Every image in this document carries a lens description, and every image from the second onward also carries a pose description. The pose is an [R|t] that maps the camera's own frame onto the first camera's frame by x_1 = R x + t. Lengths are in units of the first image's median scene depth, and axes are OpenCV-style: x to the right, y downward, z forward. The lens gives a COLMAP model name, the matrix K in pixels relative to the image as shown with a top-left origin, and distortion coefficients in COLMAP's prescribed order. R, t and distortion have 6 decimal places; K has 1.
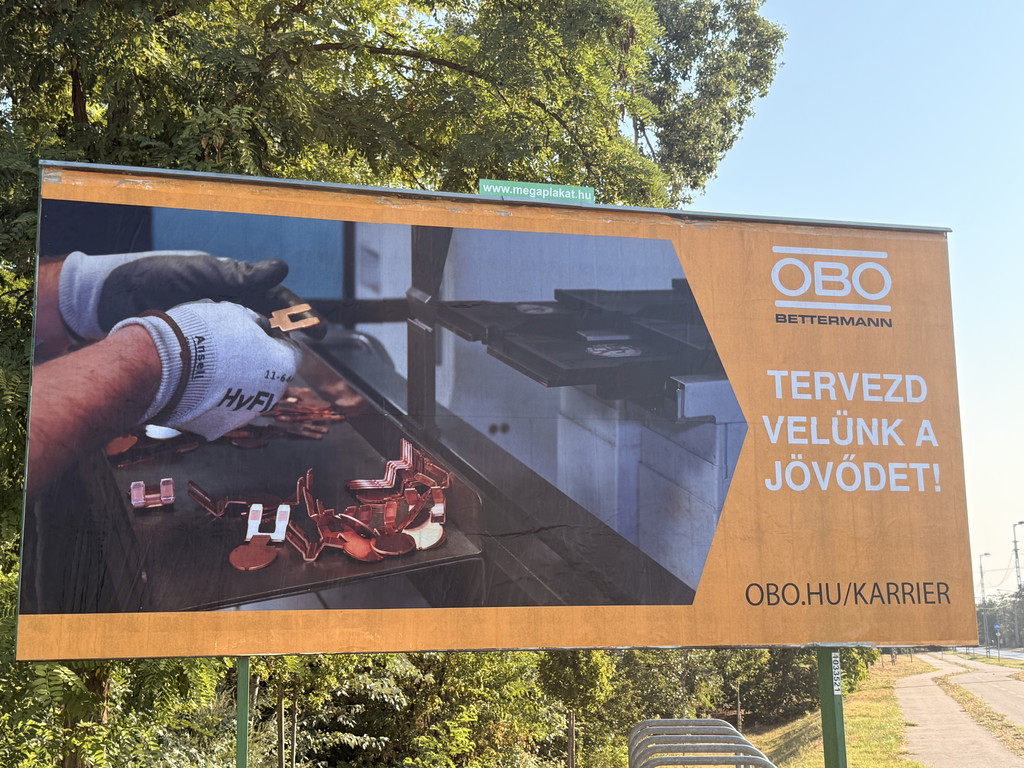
lens RADIAL K [[1402.1, 0, 540.5], [0, 1402.1, 405.4], [0, 0, 1]] dist [0.224257, 0.000000]
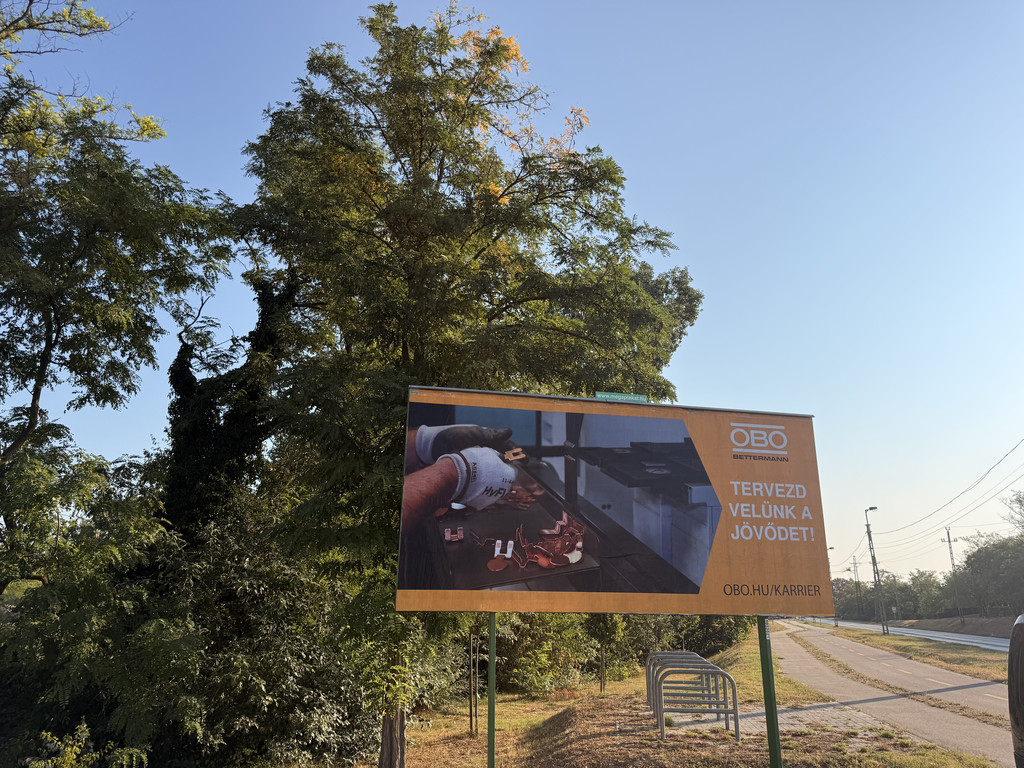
lens RADIAL K [[743.6, 0, 523.0], [0, 743.6, 388.2], [0, 0, 1]] dist [0.092170, -0.100157]
pose [[0.998235, 0.010287, -0.058485, -0.086488], [-0.017160, 0.992833, -0.118270, -0.025044], [0.056850, 0.119065, 0.991258, -0.155080]]
